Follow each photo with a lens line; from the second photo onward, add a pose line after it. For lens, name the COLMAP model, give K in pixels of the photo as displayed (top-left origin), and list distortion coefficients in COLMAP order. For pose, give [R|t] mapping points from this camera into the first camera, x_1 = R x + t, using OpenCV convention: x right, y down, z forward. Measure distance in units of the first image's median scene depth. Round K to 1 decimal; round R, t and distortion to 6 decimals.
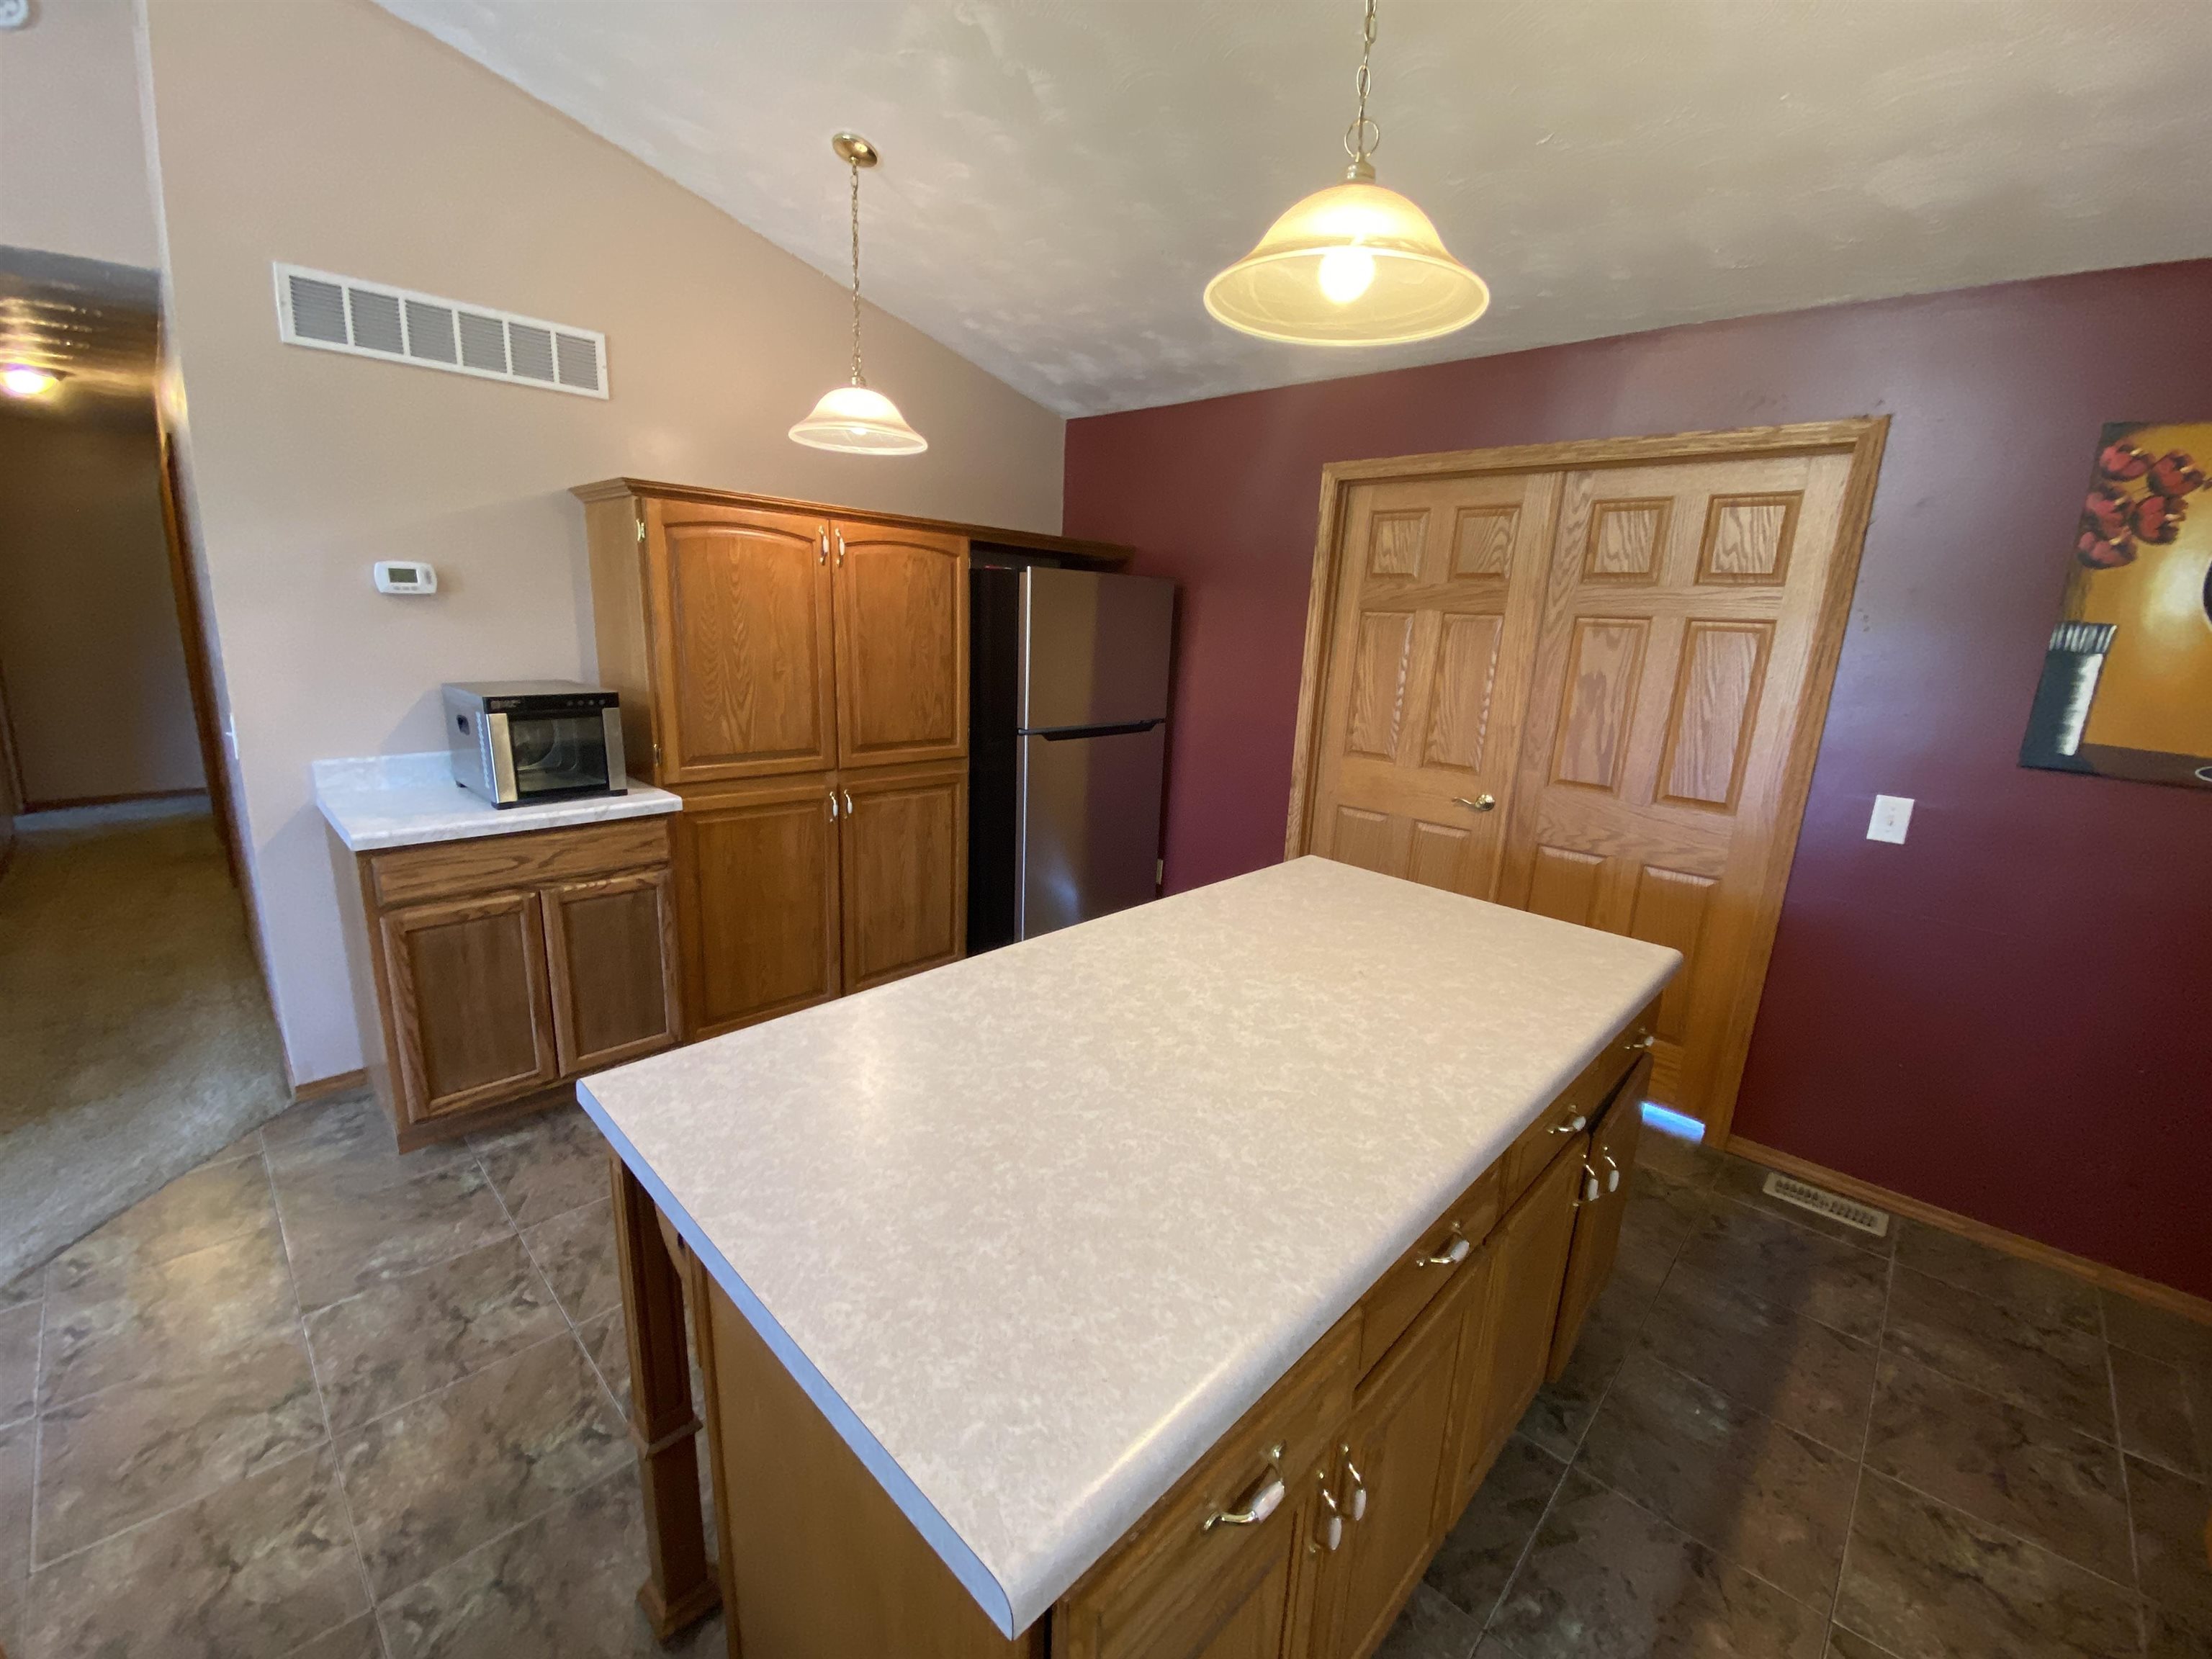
lens RADIAL K [[886.1, 0, 1108.3], [0, 886.1, 832.8], [0, 0, 1]] dist [-0.031981, -0.001772]
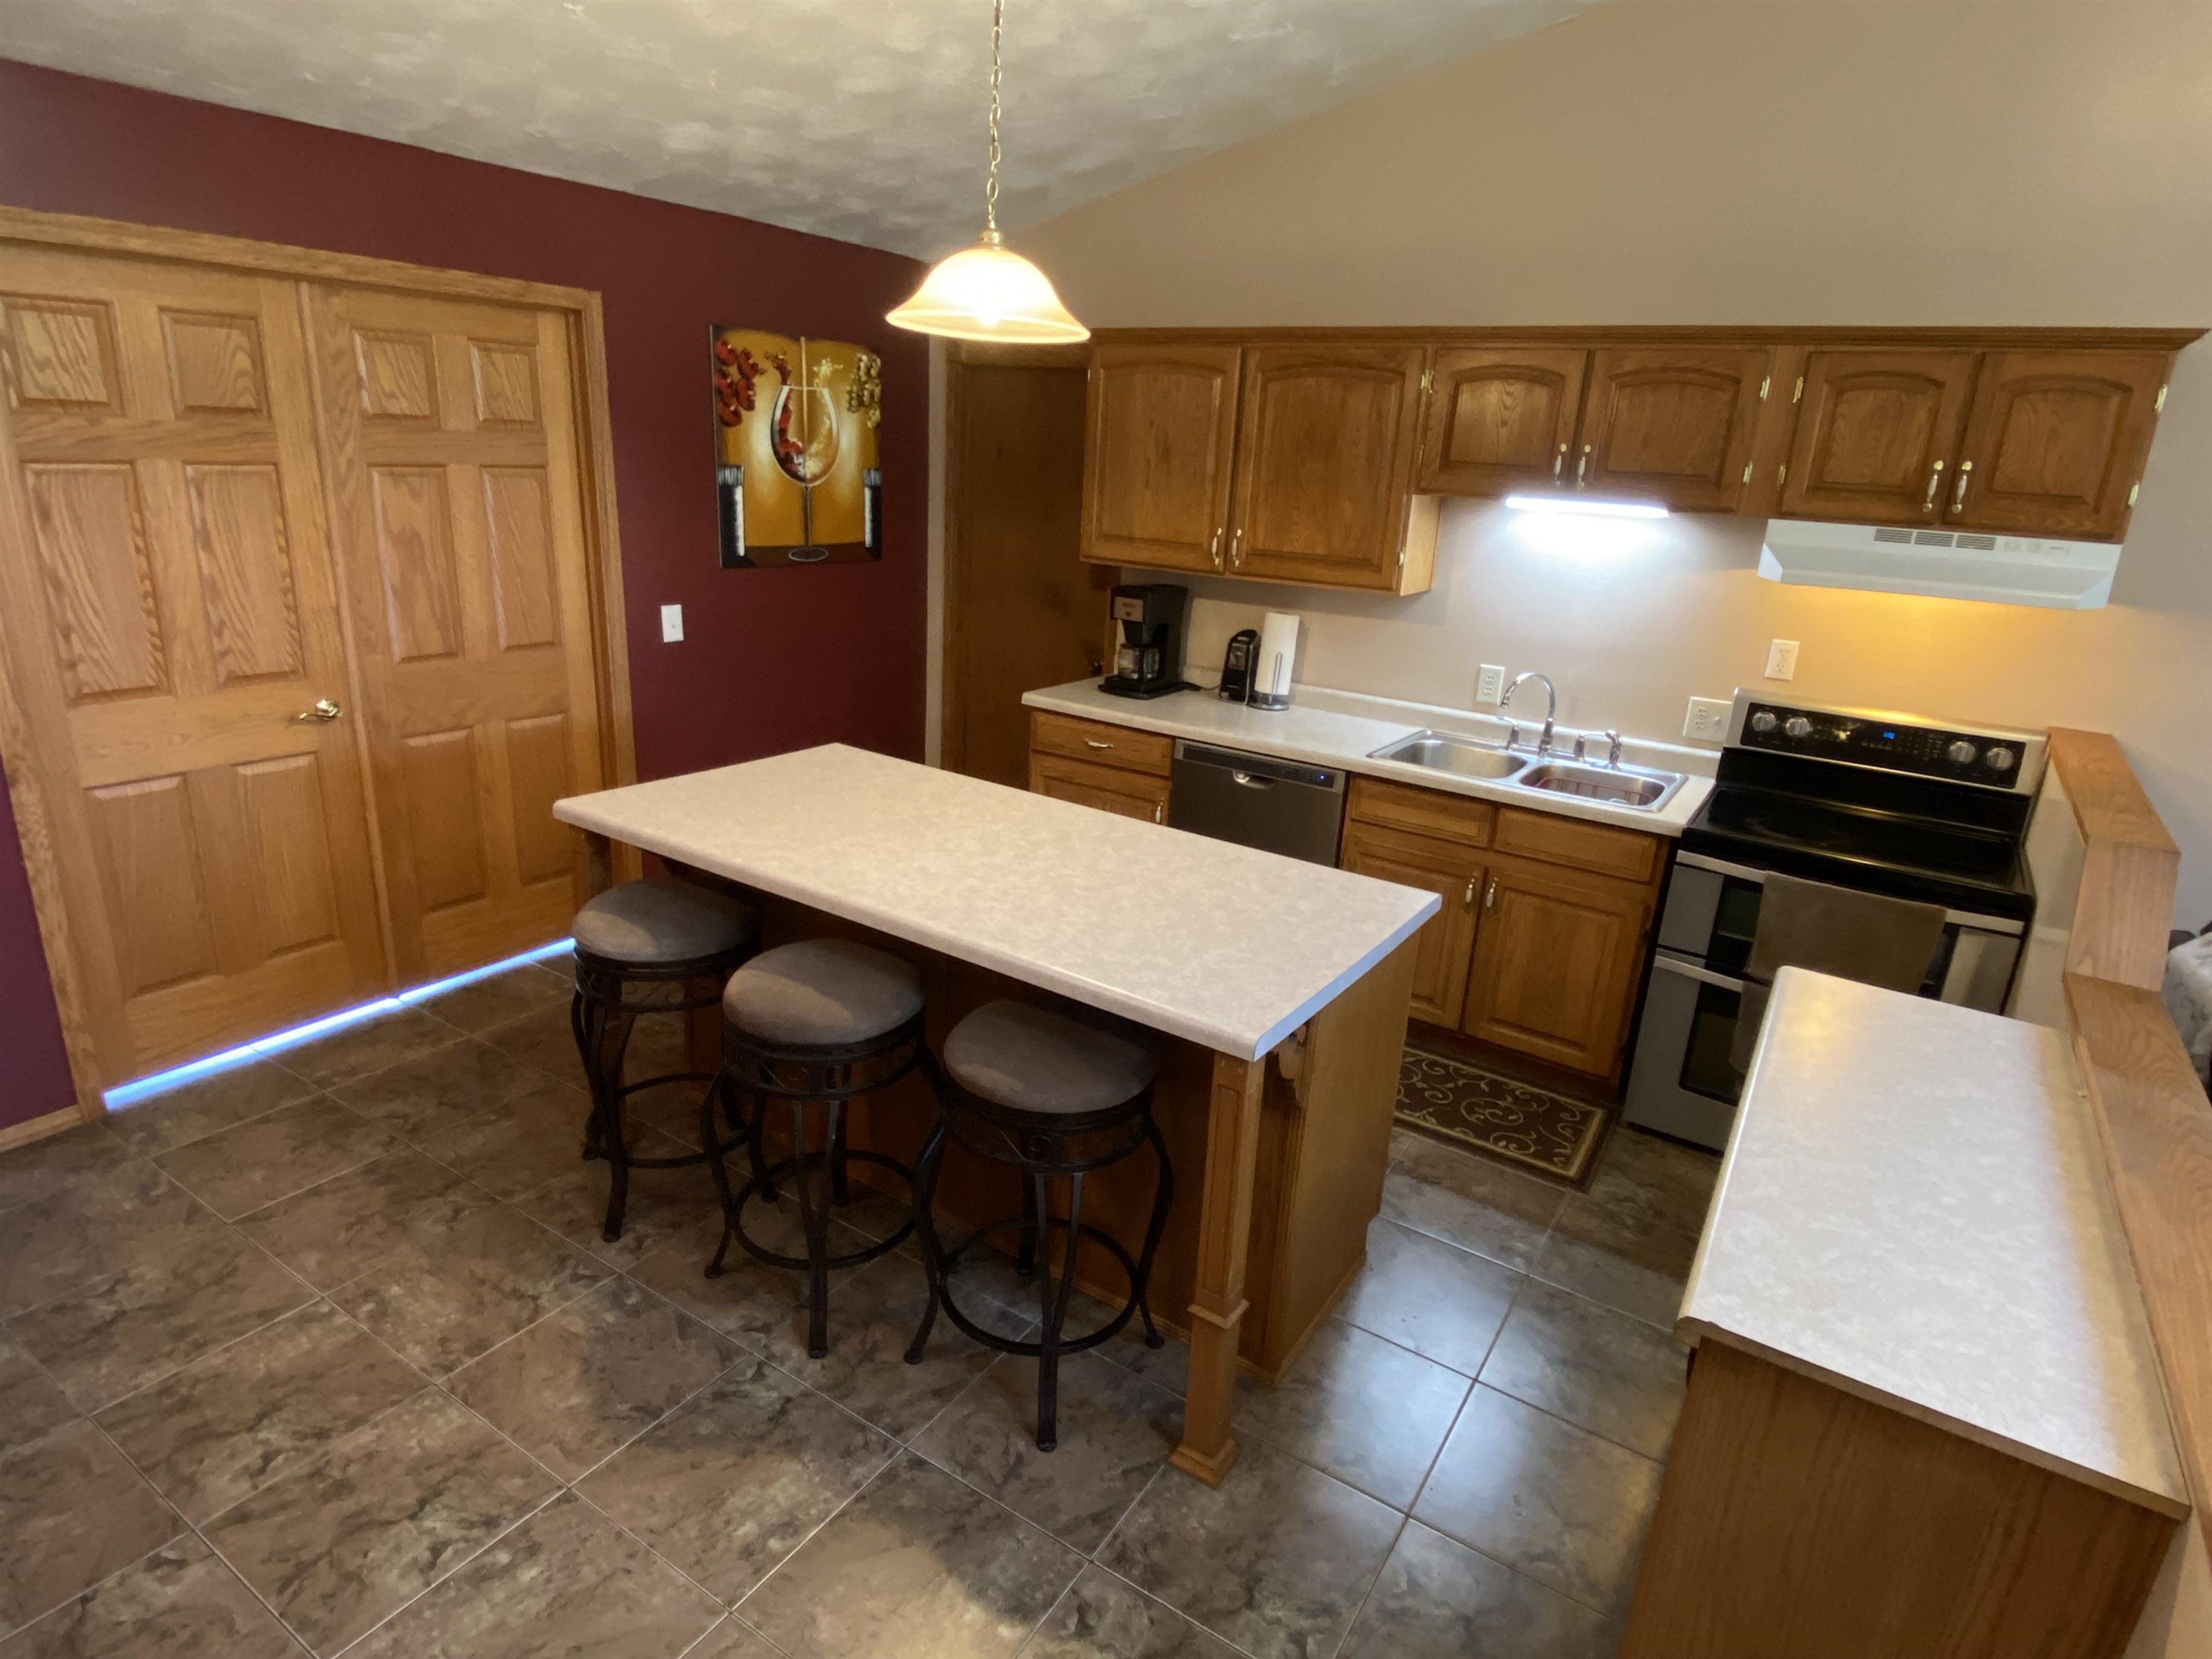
lens RADIAL K [[1221.7, 0, 1109.5], [0, 1221.7, 829.8], [0, 0, 1]] dist [-0.026554, -0.001240]
pose [[-0.191257, -0.347430, 0.917994, -1.107500], [0.154887, 0.912858, 0.377756, -0.358461], [-0.969242, 0.214434, -0.120779, 0.738290]]
